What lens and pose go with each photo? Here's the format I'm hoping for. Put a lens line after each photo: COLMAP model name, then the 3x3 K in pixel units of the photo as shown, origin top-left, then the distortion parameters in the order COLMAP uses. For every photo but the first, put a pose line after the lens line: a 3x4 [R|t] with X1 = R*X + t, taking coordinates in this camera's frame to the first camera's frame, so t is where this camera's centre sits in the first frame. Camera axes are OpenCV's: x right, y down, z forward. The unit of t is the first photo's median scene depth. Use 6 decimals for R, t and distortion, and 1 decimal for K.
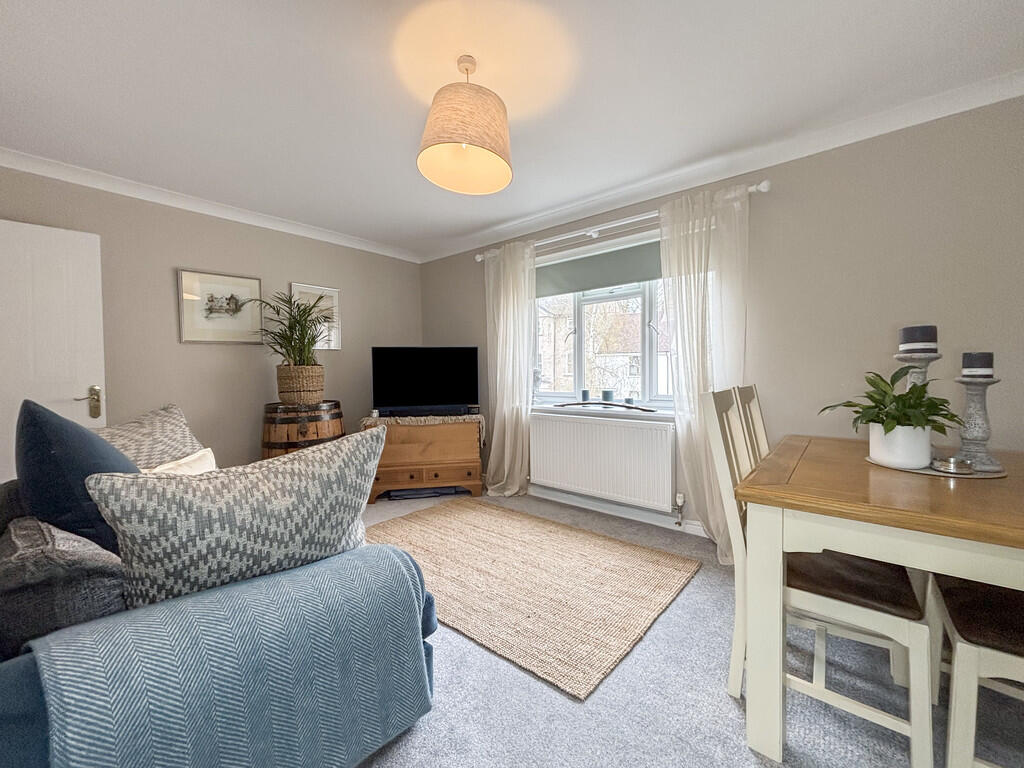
lens RADIAL K [[414.4, 0, 517.4], [0, 414.4, 382.7], [0, 0, 1]] dist [-0.009472, -0.000624]
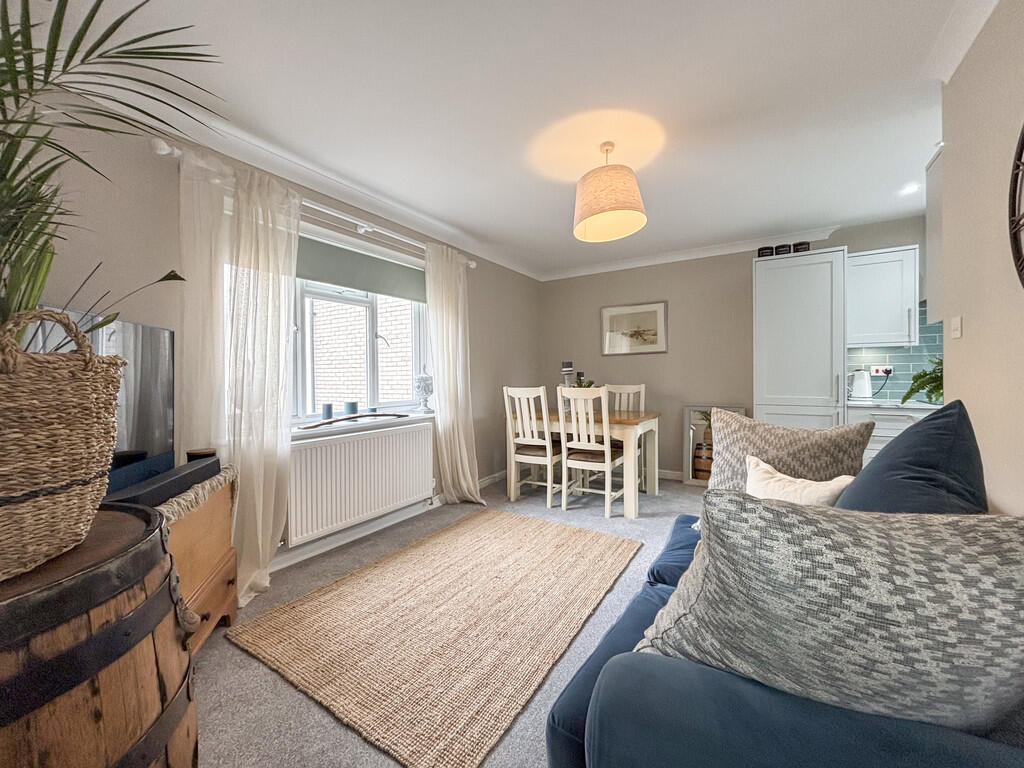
lens RADIAL K [[414.4, 0, 519.0], [0, 414.4, 376.8], [0, 0, 1]] dist [-0.009472, -0.000624]
pose [[-0.173634, -0.007104, 0.984785, -0.743613], [0.025479, 0.999607, 0.011703, -0.037790], [-0.984481, 0.027124, -0.173385, 0.801354]]
